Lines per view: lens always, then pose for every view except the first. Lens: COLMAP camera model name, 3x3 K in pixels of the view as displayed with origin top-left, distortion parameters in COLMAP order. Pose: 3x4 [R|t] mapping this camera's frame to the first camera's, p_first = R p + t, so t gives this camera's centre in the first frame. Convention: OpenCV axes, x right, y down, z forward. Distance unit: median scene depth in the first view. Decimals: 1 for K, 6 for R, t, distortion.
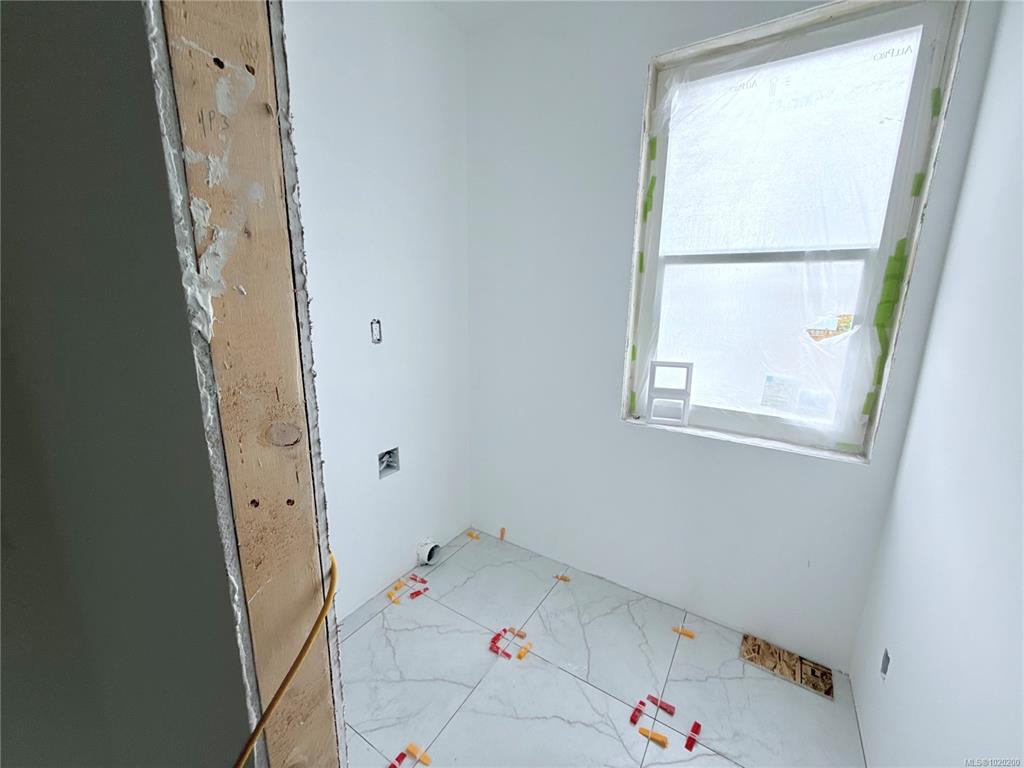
lens RADIAL K [[409.0, 0, 511.0], [0, 409.0, 382.6], [0, 0, 1]] dist [-0.000118, -0.000126]
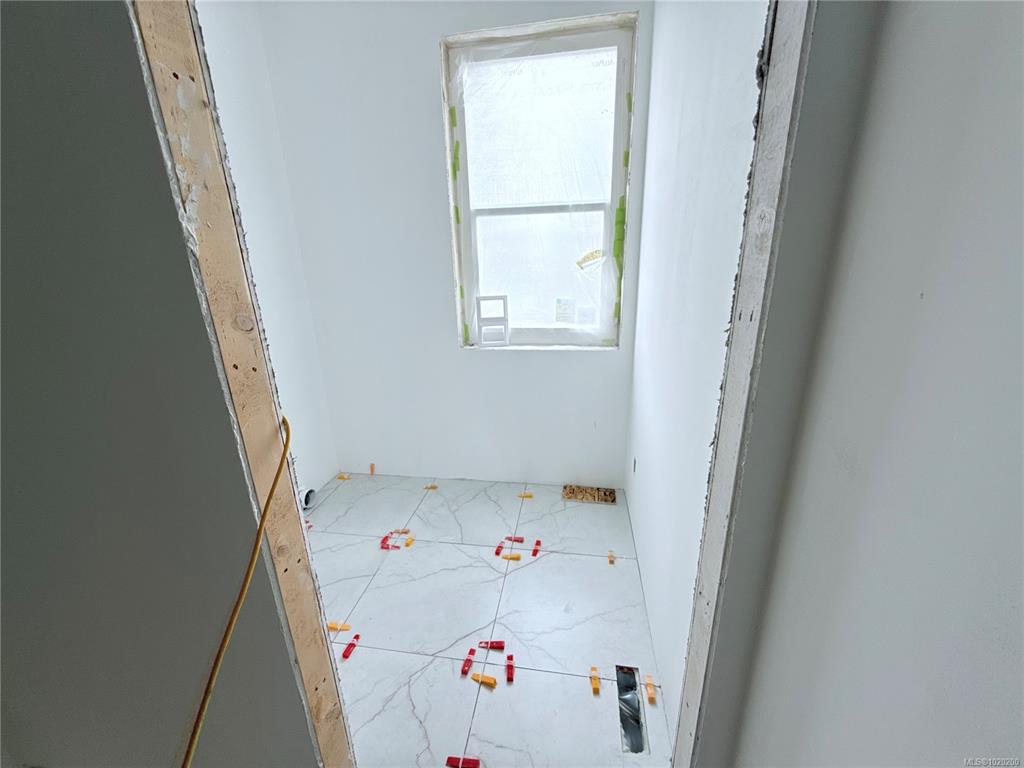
lens RADIAL K [[409.0, 0, 508.8], [0, 409.0, 384.6], [0, 0, 1]] dist [-0.000118, -0.000126]
pose [[0.918580, -0.160545, 0.361160, -0.075173], [0.125787, 0.985022, 0.117940, 0.096293], [-0.374685, -0.062908, 0.925016, -0.263733]]
